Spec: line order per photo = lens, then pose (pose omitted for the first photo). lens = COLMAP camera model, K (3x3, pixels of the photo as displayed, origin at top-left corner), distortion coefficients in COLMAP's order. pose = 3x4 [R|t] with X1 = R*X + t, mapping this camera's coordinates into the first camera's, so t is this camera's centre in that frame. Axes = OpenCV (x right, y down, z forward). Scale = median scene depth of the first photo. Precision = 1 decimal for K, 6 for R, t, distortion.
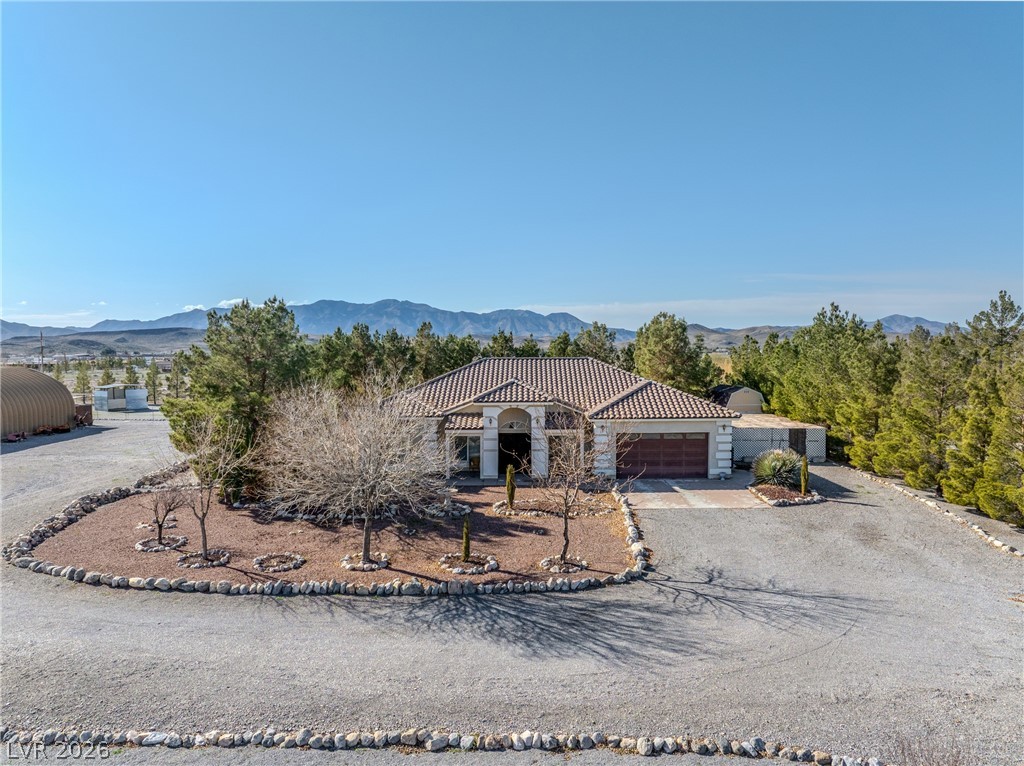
lens RADIAL K [[721.7, 0, 512.0], [0, 721.7, 383.0], [0, 0, 1]] dist [-0.045582, 0.012416]
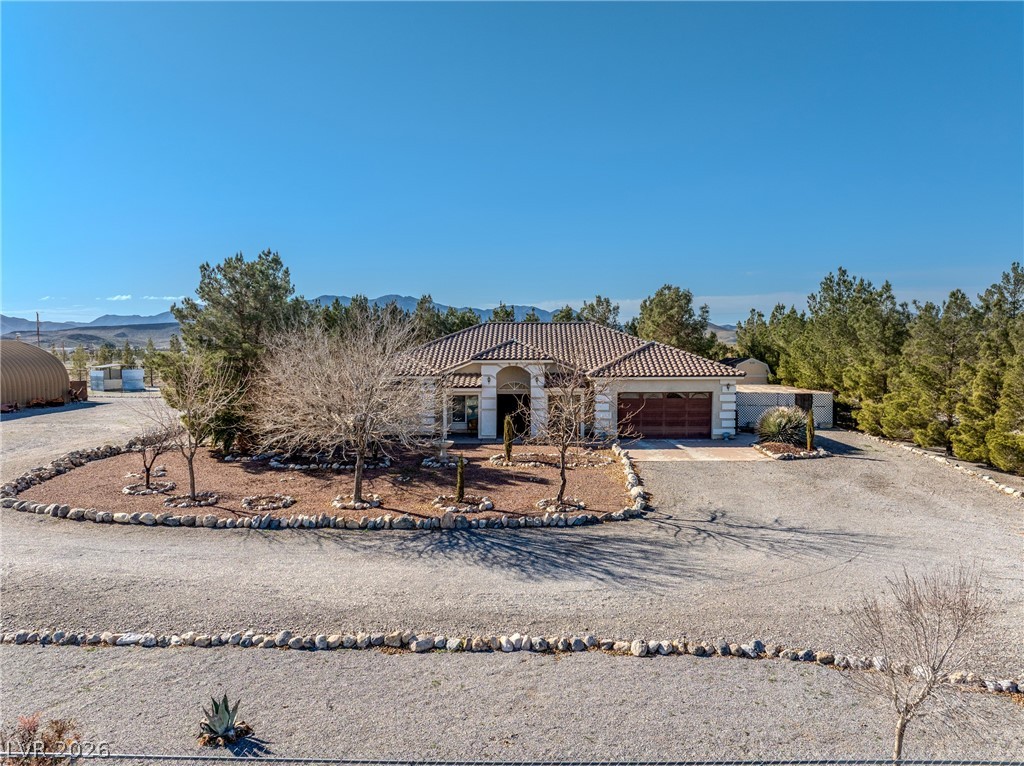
lens RADIAL K [[730.9, 0, 512.0], [0, 730.9, 383.0], [0, 0, 1]] dist [-0.038161, -0.000723]
pose [[0.999978, 0.003203, -0.005746, 0.010216], [-0.003182, 0.999988, 0.003723, 0.075786], [0.005758, -0.003704, 0.999977, 0.012972]]
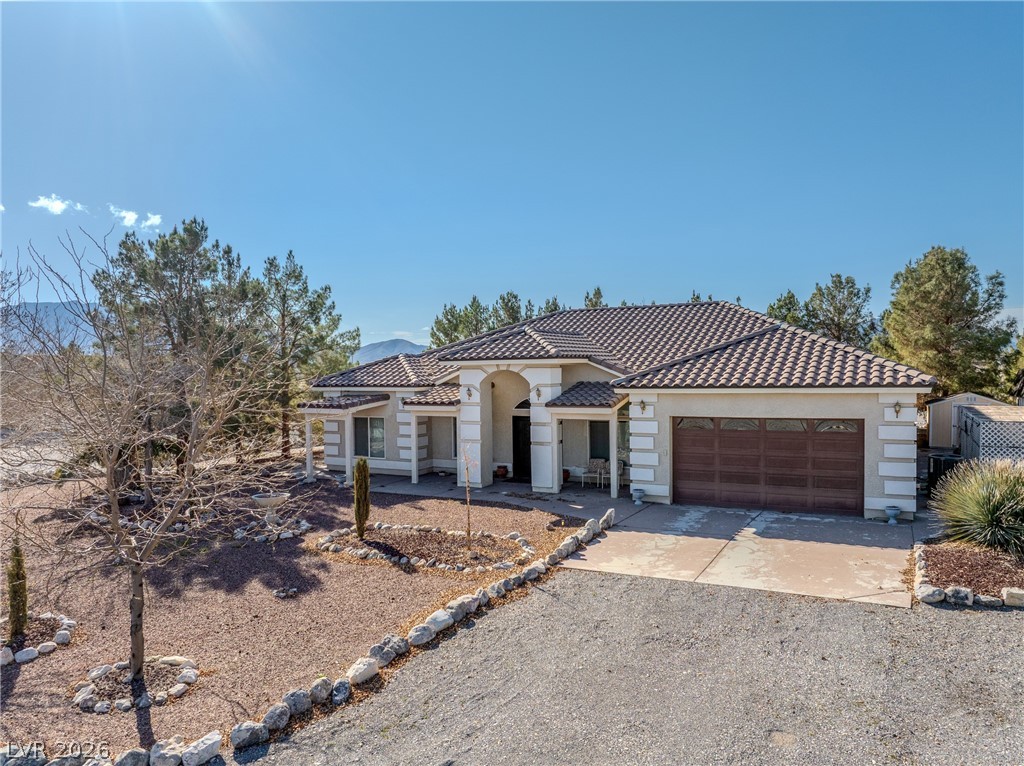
lens RADIAL K [[724.1, 0, 512.0], [0, 724.1, 383.0], [0, 0, 1]] dist [-0.048036, 0.000748]
pose [[0.881244, -0.000167, -0.472662, 0.409387], [-0.009769, 0.999780, -0.018566, 0.078717], [0.472561, 0.020979, 0.881048, 0.673041]]
